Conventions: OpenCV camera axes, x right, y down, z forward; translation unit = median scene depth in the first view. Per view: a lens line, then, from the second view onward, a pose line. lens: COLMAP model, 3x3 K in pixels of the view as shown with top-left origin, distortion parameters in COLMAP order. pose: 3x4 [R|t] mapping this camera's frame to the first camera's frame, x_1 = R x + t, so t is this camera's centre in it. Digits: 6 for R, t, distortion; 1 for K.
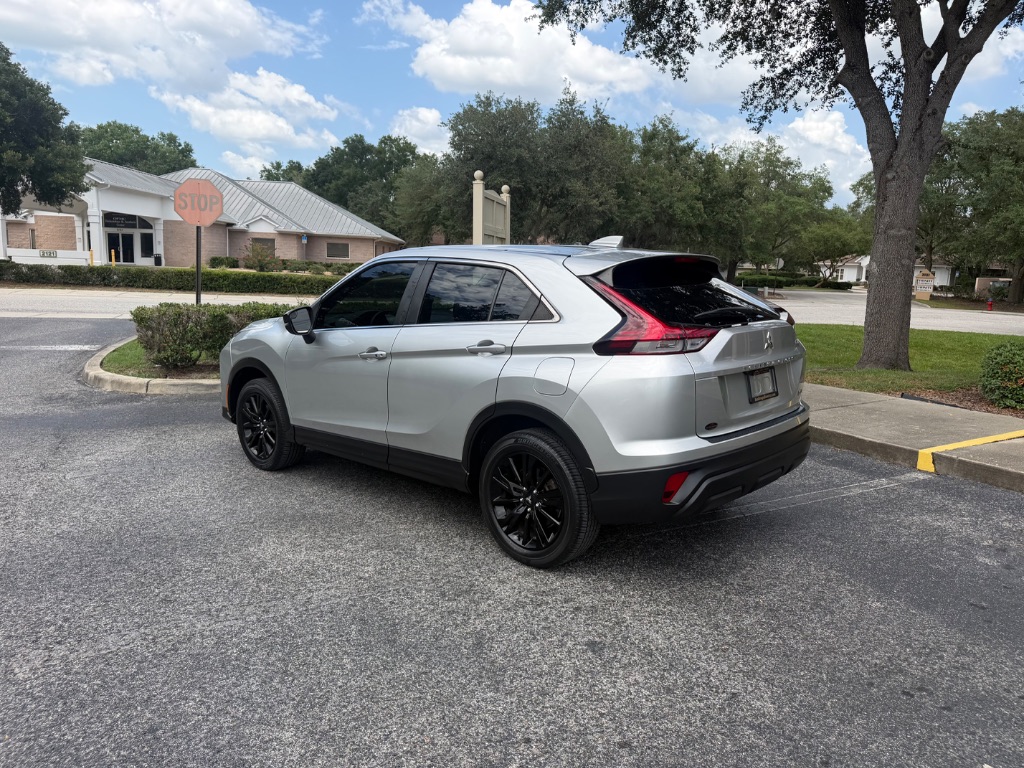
lens RADIAL K [[709.1, 0, 514.6], [0, 709.1, 382.0], [0, 0, 1]] dist [0.000807, -0.008314]
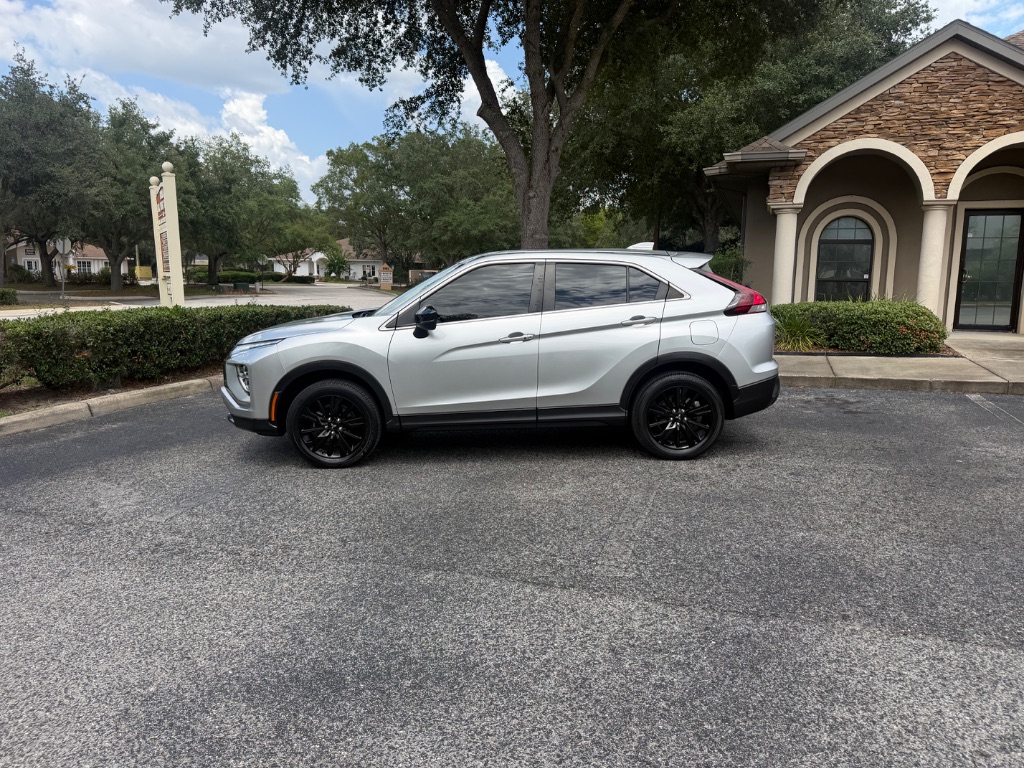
lens RADIAL K [[700.1, 0, 513.0], [0, 700.1, 386.6], [0, 0, 1]] dist [0.011333, -0.019714]
pose [[0.743046, -0.129974, 0.656498, -0.481435], [0.120940, 0.990887, 0.059292, -0.012073], [-0.658222, 0.035340, 0.751994, 0.039173]]
